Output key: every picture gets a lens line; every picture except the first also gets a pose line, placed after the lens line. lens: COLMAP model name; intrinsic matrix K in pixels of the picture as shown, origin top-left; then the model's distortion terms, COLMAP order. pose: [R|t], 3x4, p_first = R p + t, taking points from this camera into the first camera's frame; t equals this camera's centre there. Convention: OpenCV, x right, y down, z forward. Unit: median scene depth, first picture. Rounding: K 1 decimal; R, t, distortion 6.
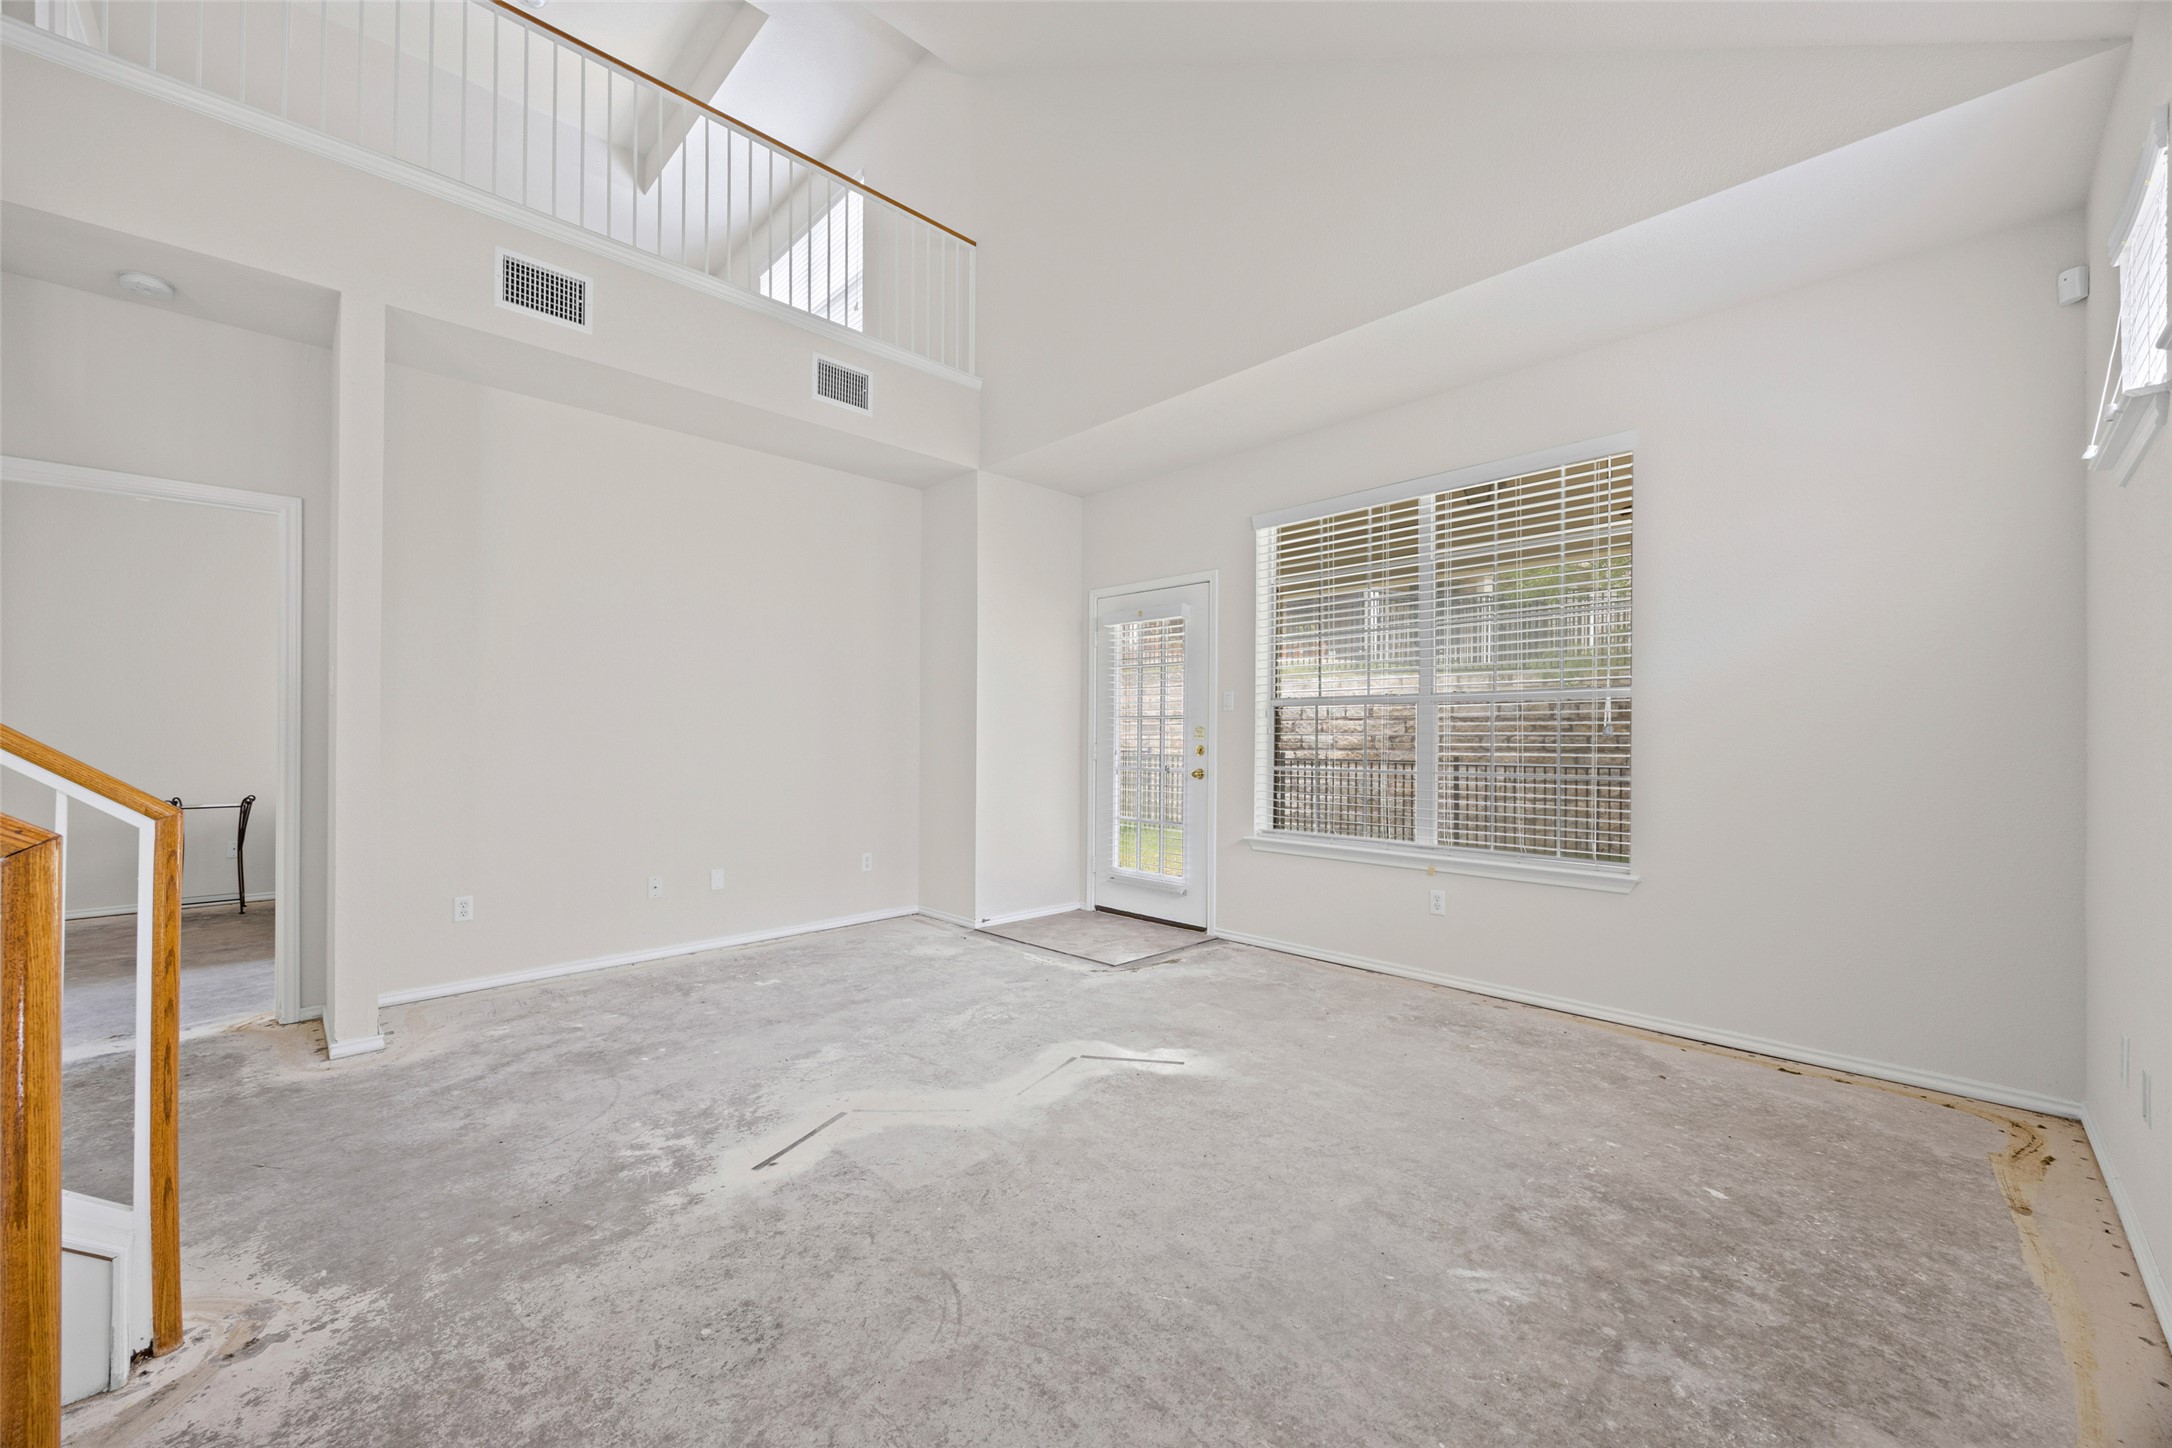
lens RADIAL K [[832.3, 0, 1078.5], [0, 832.3, 756.8], [0, 0, 1]] dist [0.007363, -0.000698]
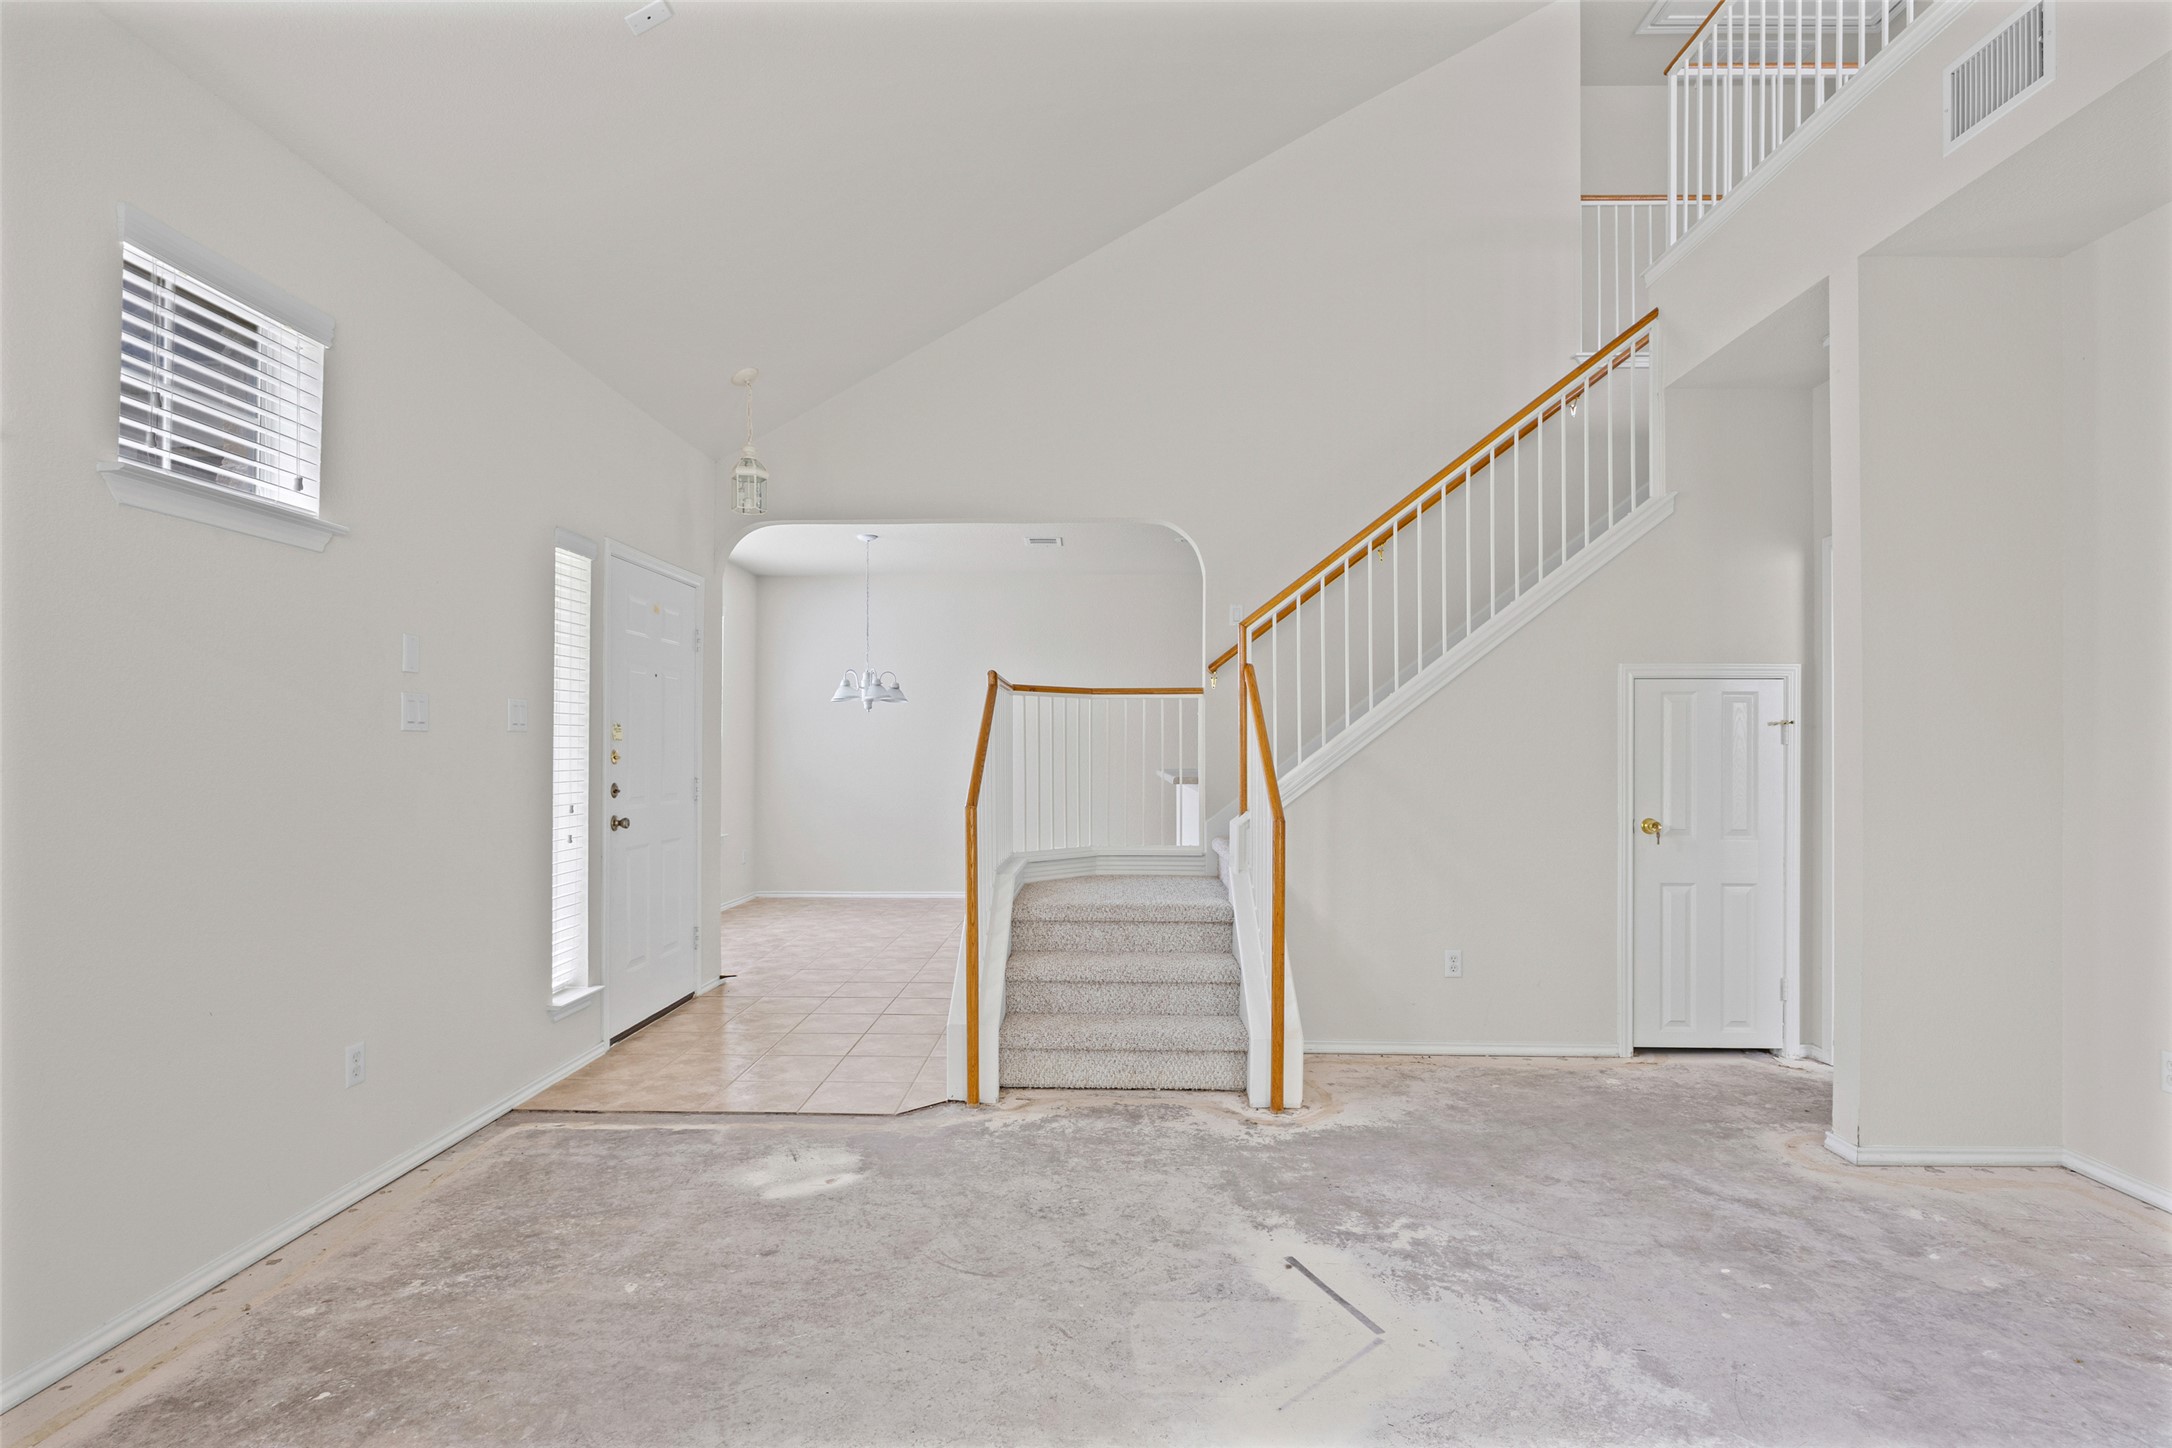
lens RADIAL K [[1039.0, 0, 1082.2], [0, 1039.0, 741.6], [0, 0, 1]] dist [-0.001096, -0.001281]
pose [[-0.704851, -0.007967, -0.709311, 0.541595], [-0.018172, 0.999812, 0.006828, -0.072704], [0.709123, 0.017703, -0.704863, 1.497413]]
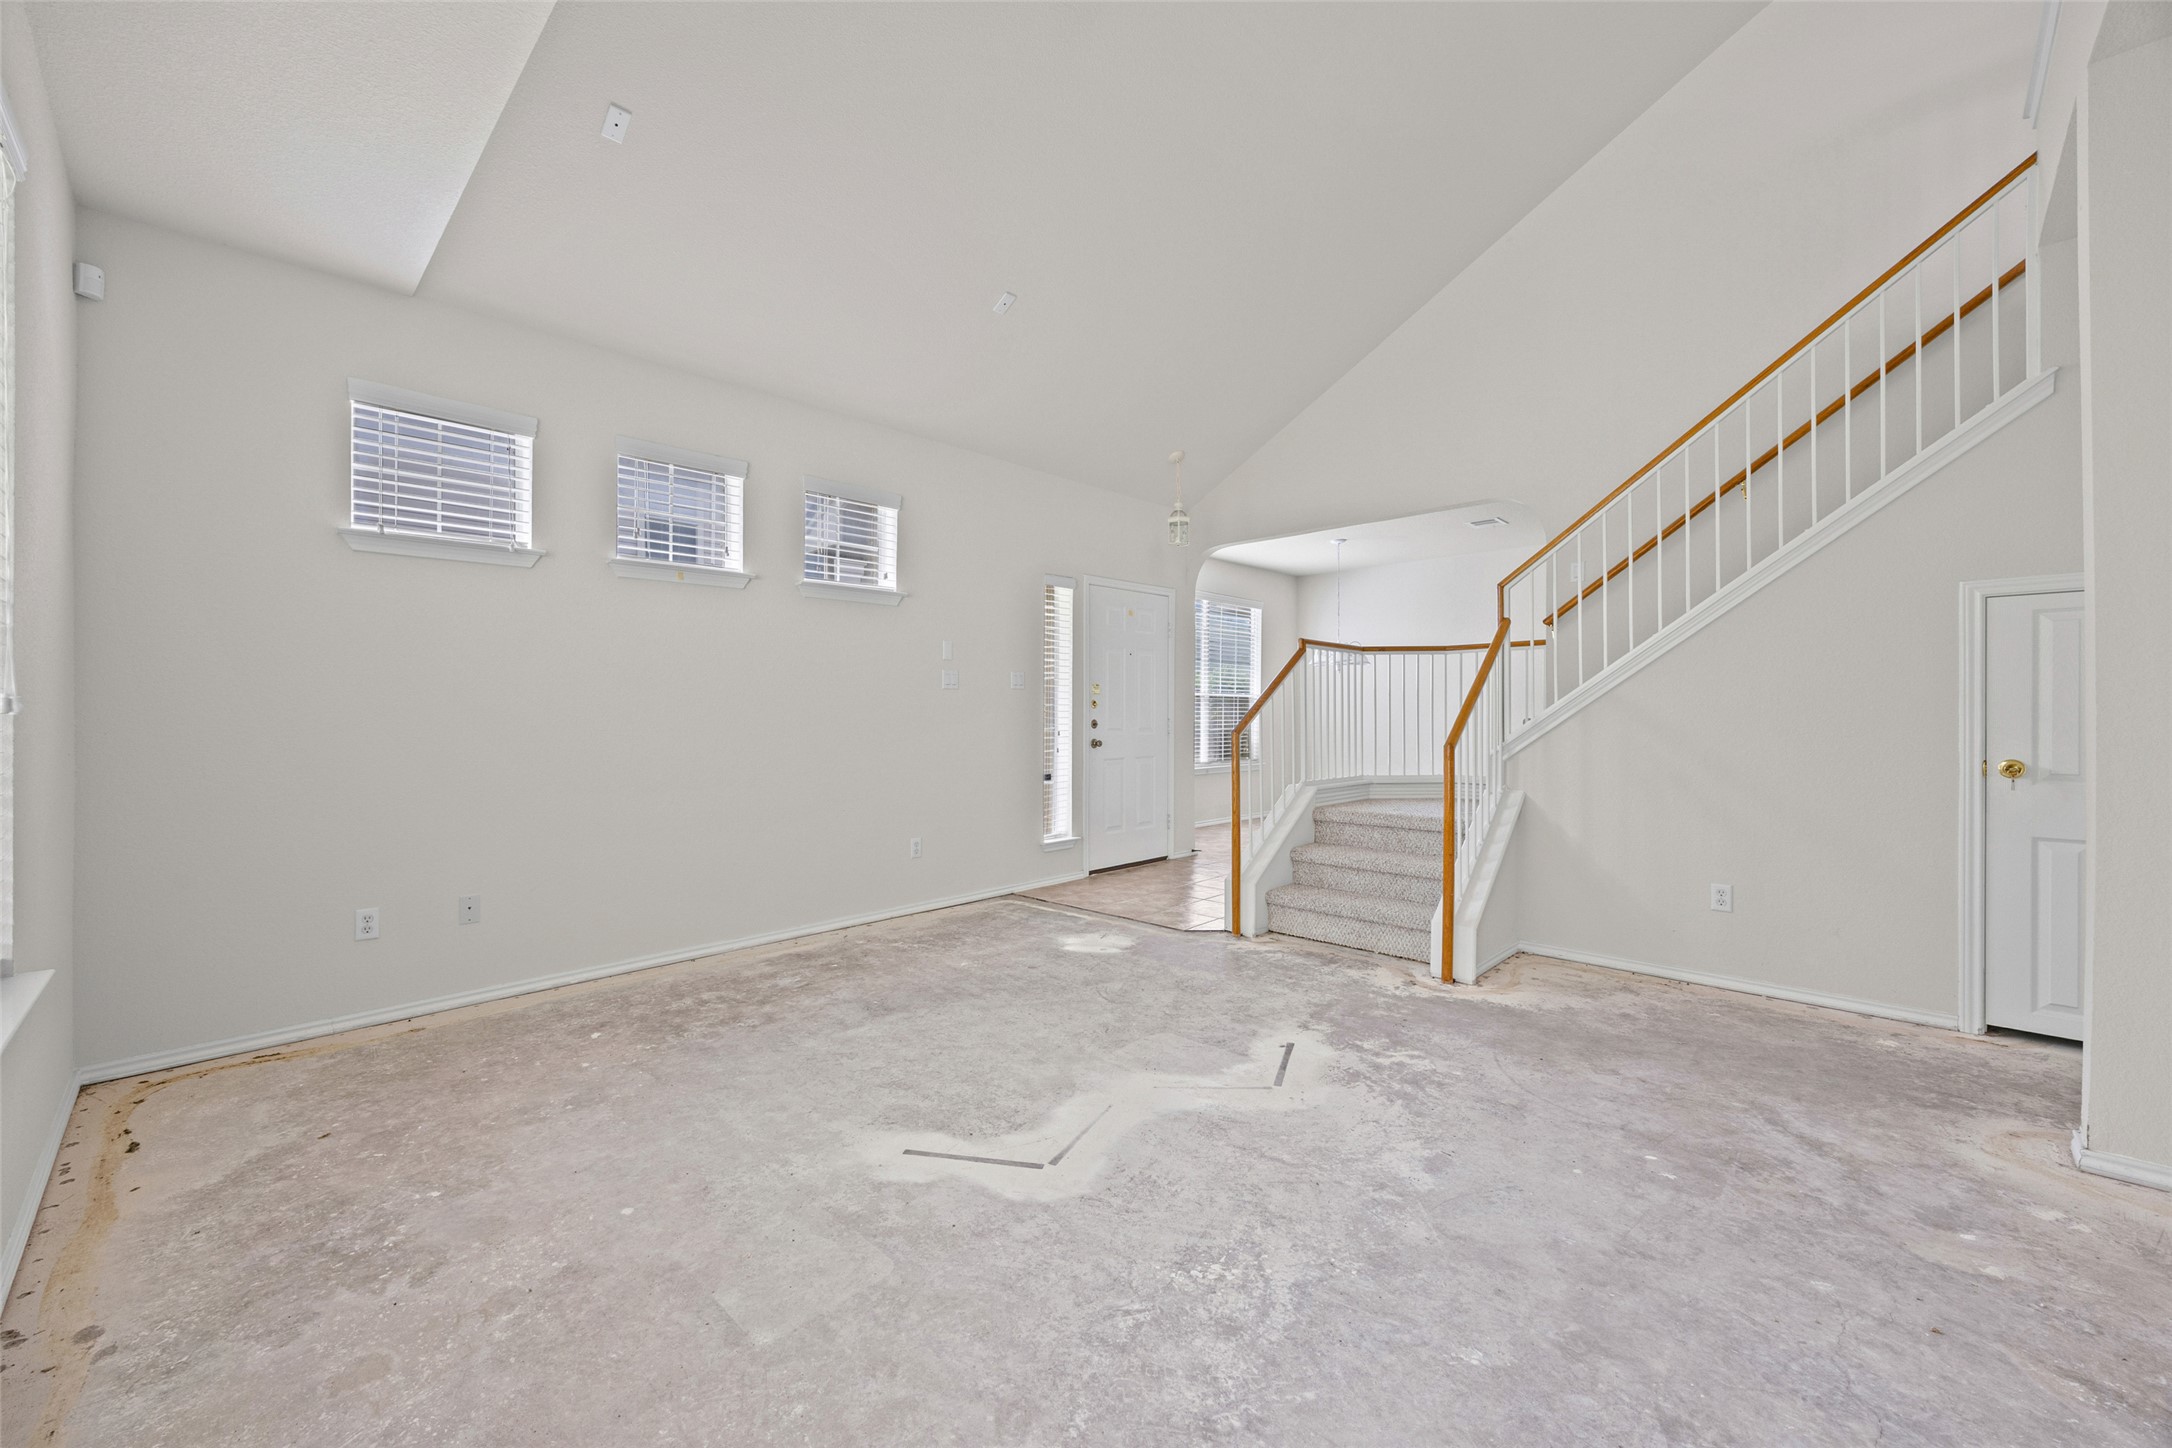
lens RADIAL K [[832.3, 0, 1078.1], [0, 832.3, 709.2], [0, 0, 1]] dist [0.007363, -0.000698]
pose [[-0.998528, 0.005547, -0.053947, 0.011244], [0.004637, 0.999845, 0.016968, -0.046593], [0.054033, 0.016693, -0.998400, 2.079289]]
